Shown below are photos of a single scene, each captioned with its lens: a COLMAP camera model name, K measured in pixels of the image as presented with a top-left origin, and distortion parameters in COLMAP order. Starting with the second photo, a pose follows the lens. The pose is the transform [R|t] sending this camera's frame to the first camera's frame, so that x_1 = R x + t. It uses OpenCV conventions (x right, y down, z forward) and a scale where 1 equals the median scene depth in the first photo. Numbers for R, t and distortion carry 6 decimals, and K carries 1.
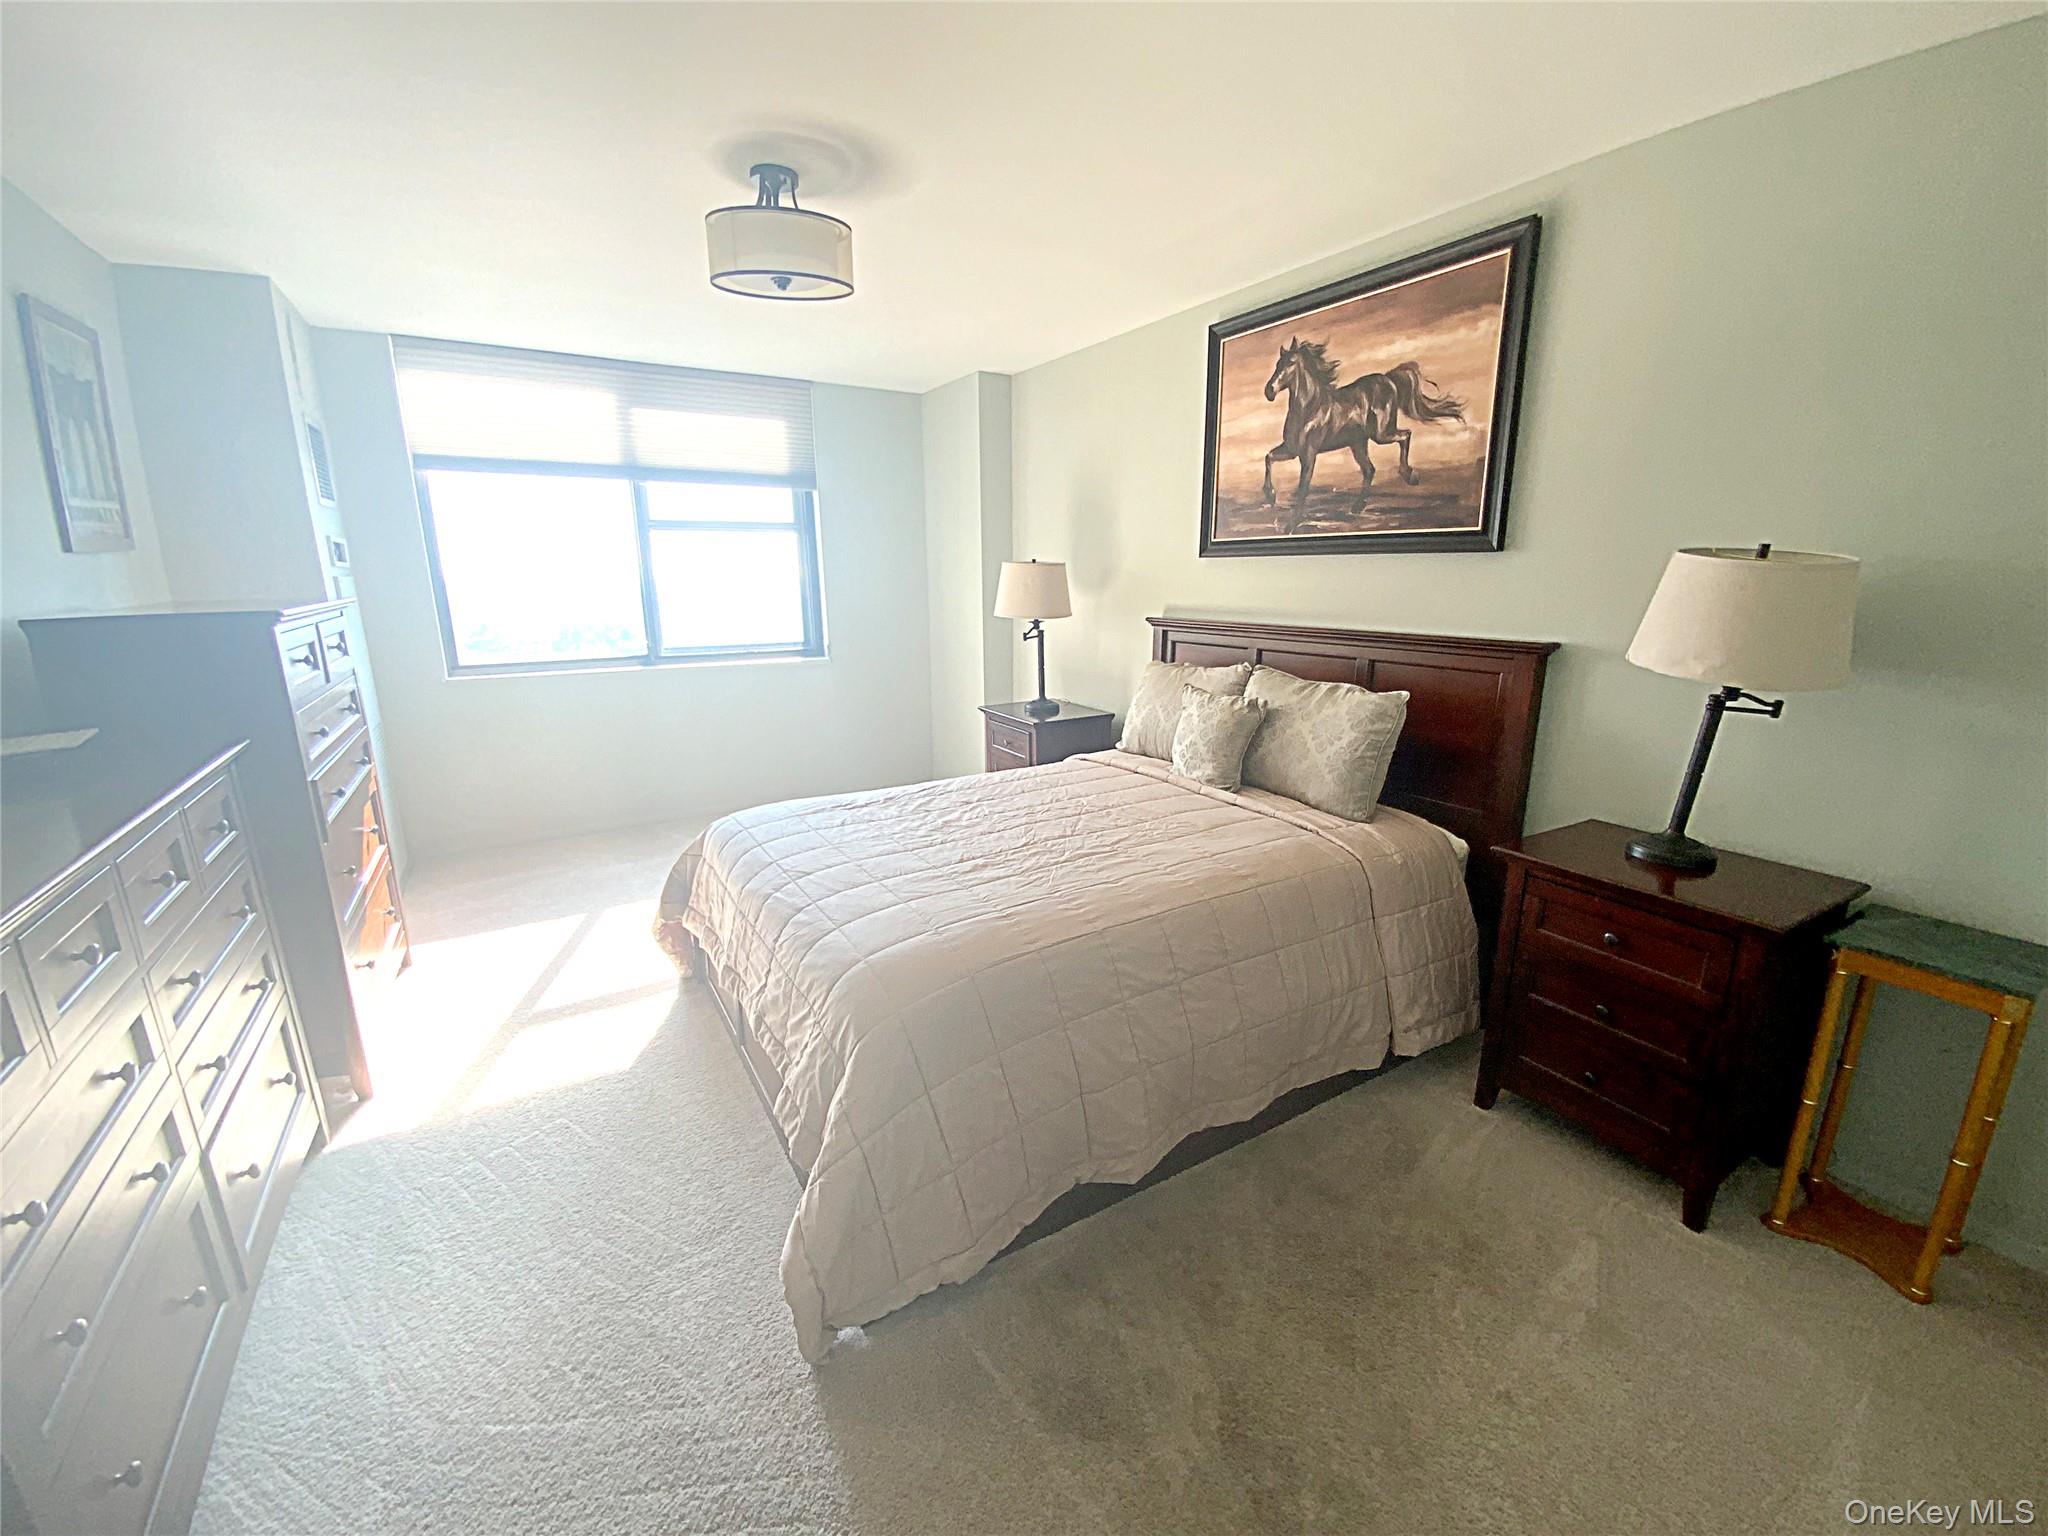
lens RADIAL K [[821.8, 0, 1029.1], [0, 821.8, 762.0], [0, 0, 1]] dist [-0.001332, -0.009150]
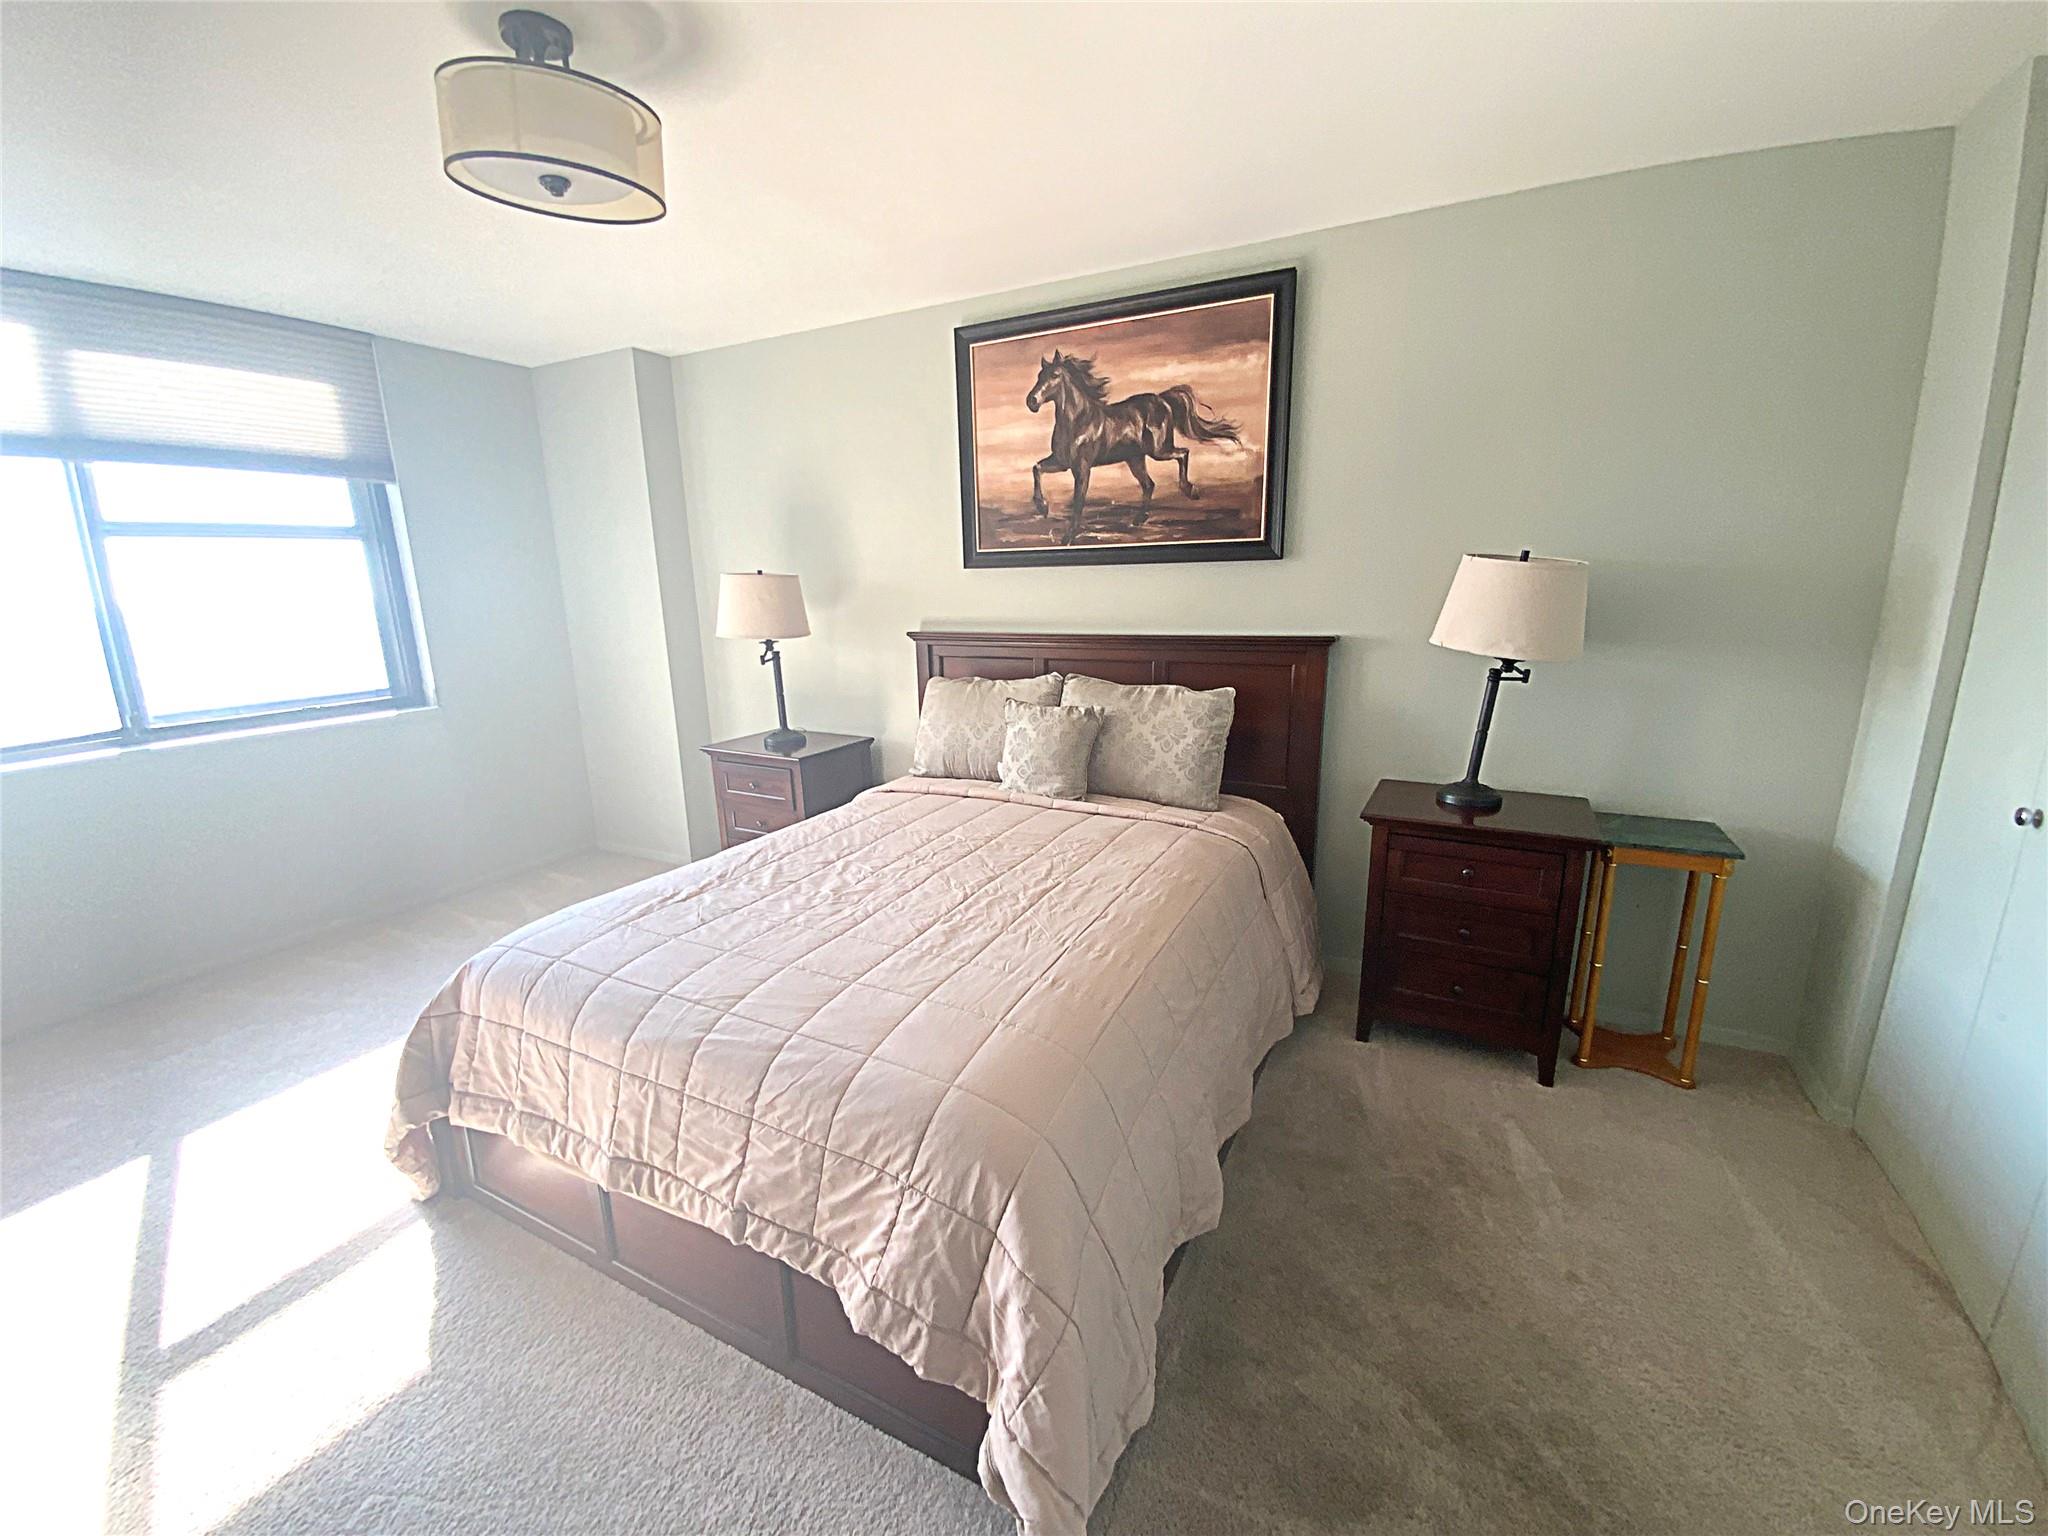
lens RADIAL K [[810.5, 0, 1024.0], [0, 810.5, 768.0], [0, 0, 1]] dist [0.019675, -0.014678]
pose [[0.862204, -0.131189, 0.489279, -0.293765], [0.133583, 0.990577, 0.030200, -0.043910], [-0.488631, 0.039321, 0.871604, 0.173146]]
